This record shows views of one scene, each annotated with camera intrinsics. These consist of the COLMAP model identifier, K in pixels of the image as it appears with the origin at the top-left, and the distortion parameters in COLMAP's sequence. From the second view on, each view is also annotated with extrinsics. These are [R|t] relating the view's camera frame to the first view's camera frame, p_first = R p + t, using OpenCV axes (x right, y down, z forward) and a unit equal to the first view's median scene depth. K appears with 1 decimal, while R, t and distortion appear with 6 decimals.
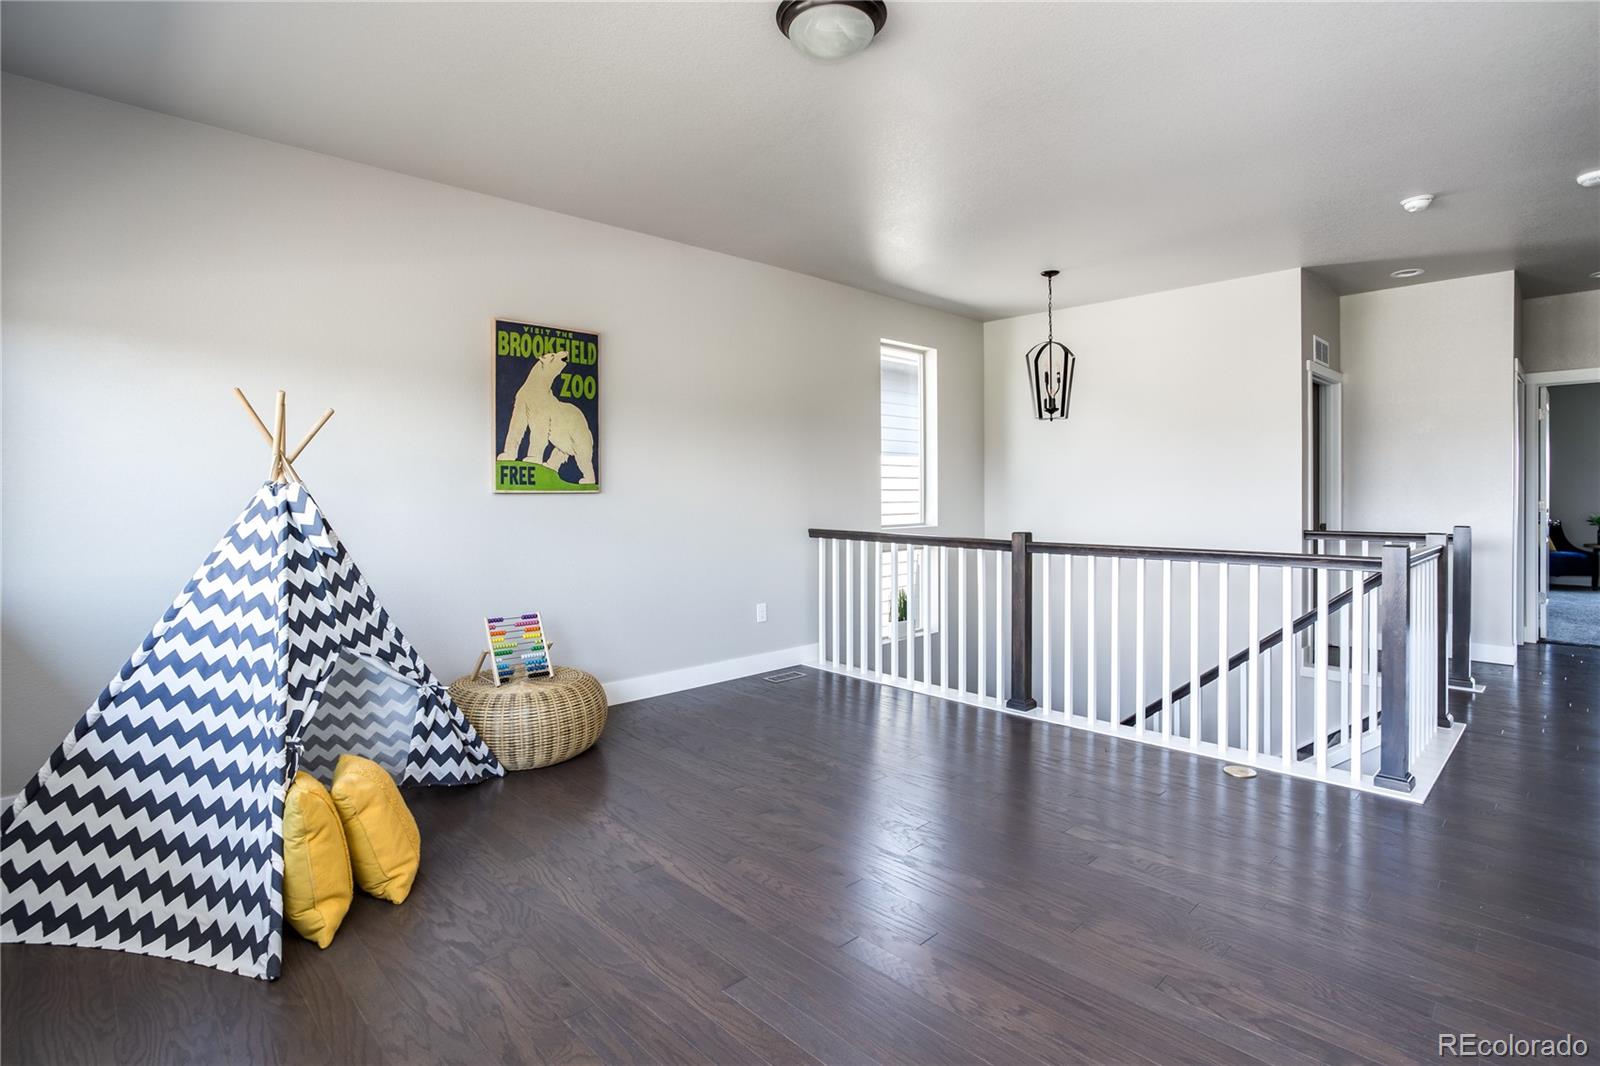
lens RADIAL K [[808.2, 0, 797.2], [0, 808.2, 489.5], [0, 0, 1]] dist [-0.000135, -0.000077]
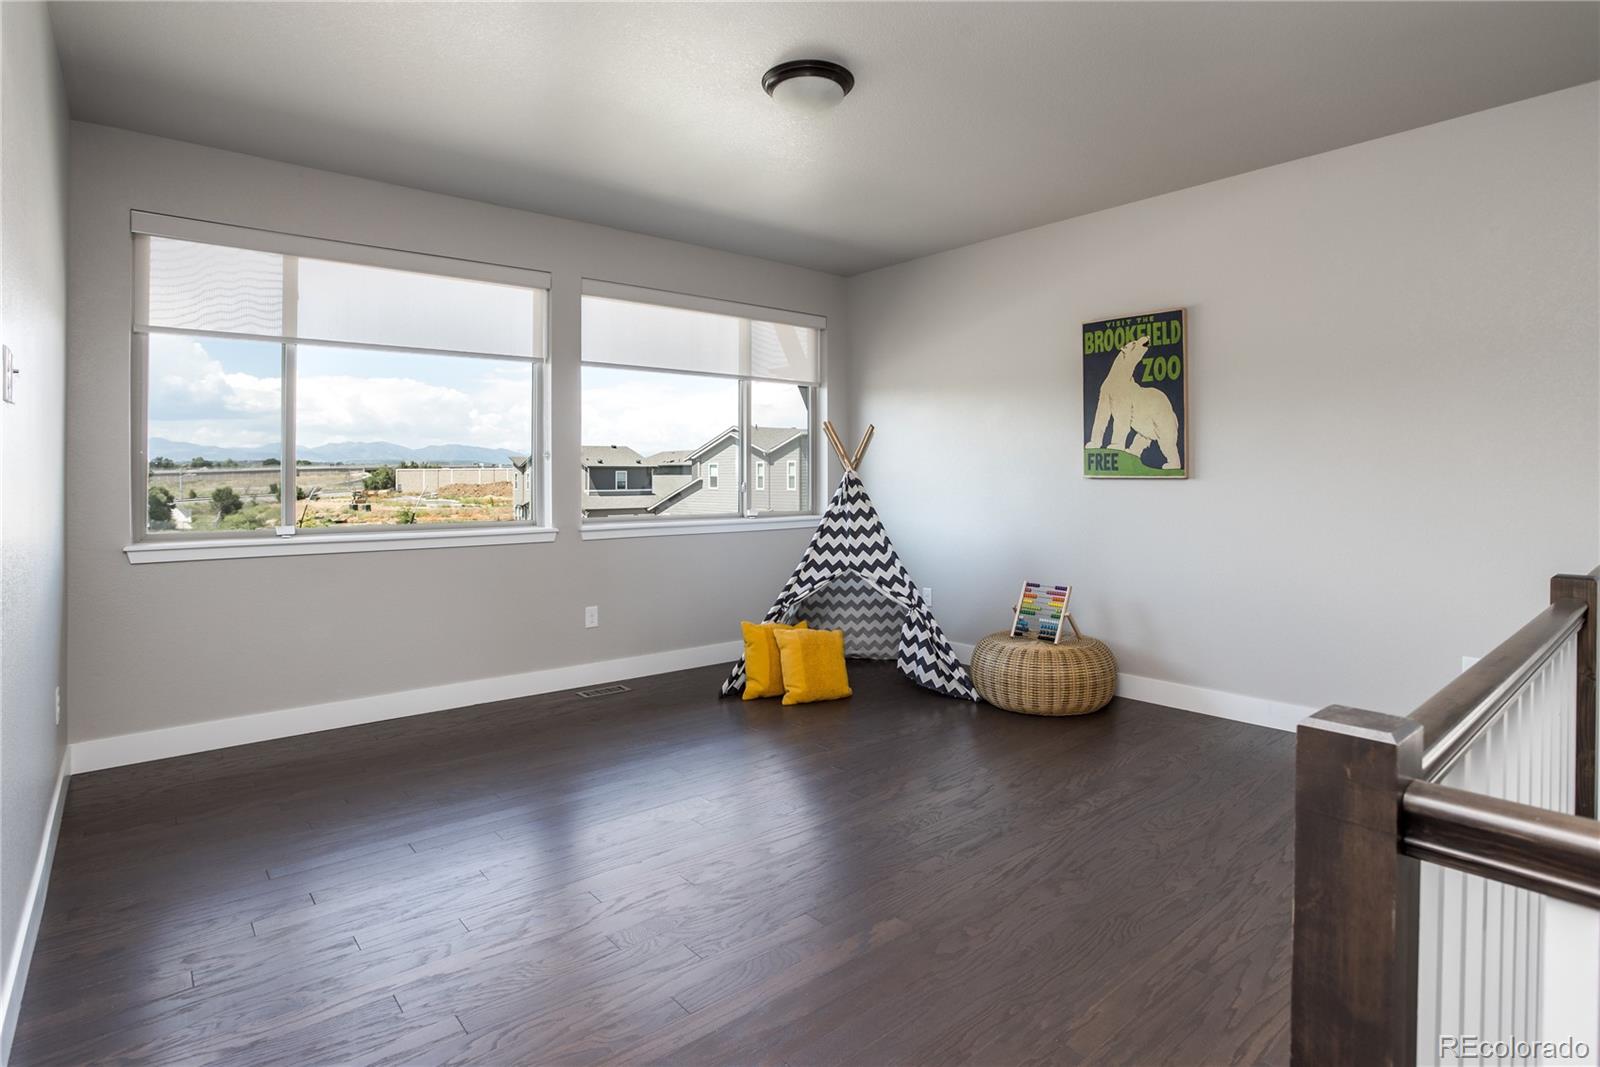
lens RADIAL K [[817.6, 0, 798.5], [0, 817.6, 473.5], [0, 0, 1]] dist [-0.060516, -0.000045]
pose [[-0.043104, -0.000747, -0.999070, 0.736896], [-0.000810, 0.999999, -0.000713, -0.000675], [0.999070, 0.000778, -0.043104, 0.624615]]
